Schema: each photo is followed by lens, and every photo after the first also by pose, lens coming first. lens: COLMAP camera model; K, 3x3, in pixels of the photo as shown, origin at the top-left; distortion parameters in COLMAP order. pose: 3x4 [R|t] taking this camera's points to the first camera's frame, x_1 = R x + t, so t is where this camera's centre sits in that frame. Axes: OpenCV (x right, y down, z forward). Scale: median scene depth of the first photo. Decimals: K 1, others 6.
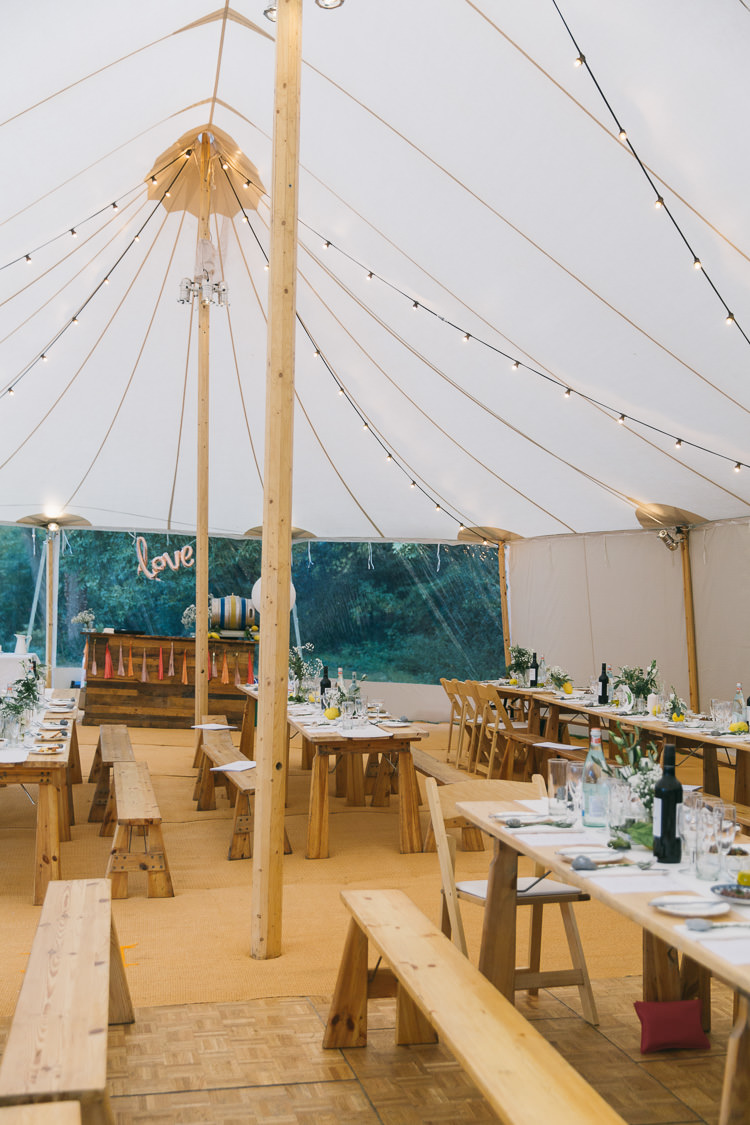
lens RADIAL K [[1262.0, 0, 374.1], [0, 1262.0, 562.5], [0, 0, 1]] dist [0.000390, 0.000000]
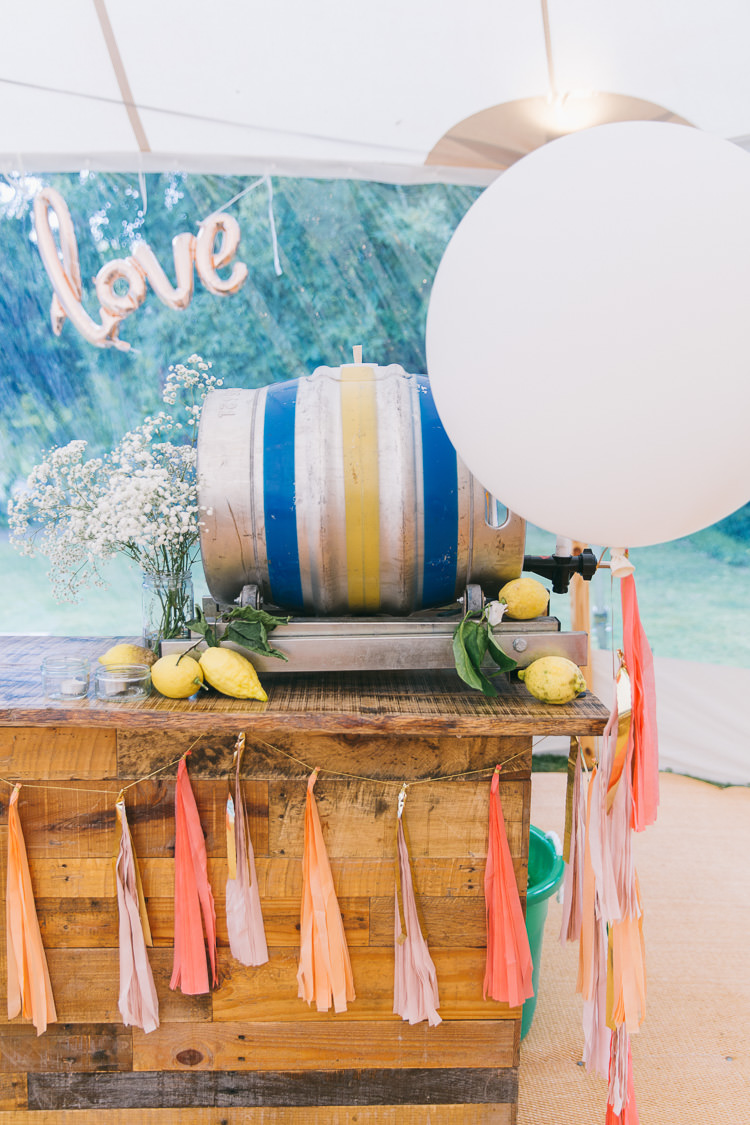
lens RADIAL K [[968.2, 0, 374.0], [0, 968.2, 565.6], [0, 0, 1]] dist [-0.021205, 0.004650]
pose [[0.986388, -0.018455, -0.163397, -0.095170], [0.047797, 0.982956, 0.177520, 0.029965], [0.157336, -0.182913, 0.970458, 0.912569]]
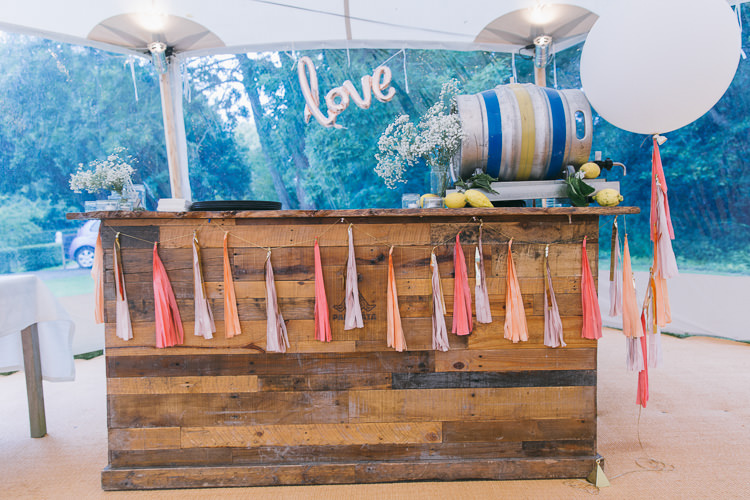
lens RADIAL K [[507.3, 0, 375.7], [0, 507.3, 246.9], [0, 0, 1]] dist [-0.000168, 0.001415]
pose [[0.982446, -0.055065, -0.178235, -0.130108], [0.073173, 0.992623, 0.096668, 0.056130], [0.171597, -0.108013, 0.979228, 0.870976]]
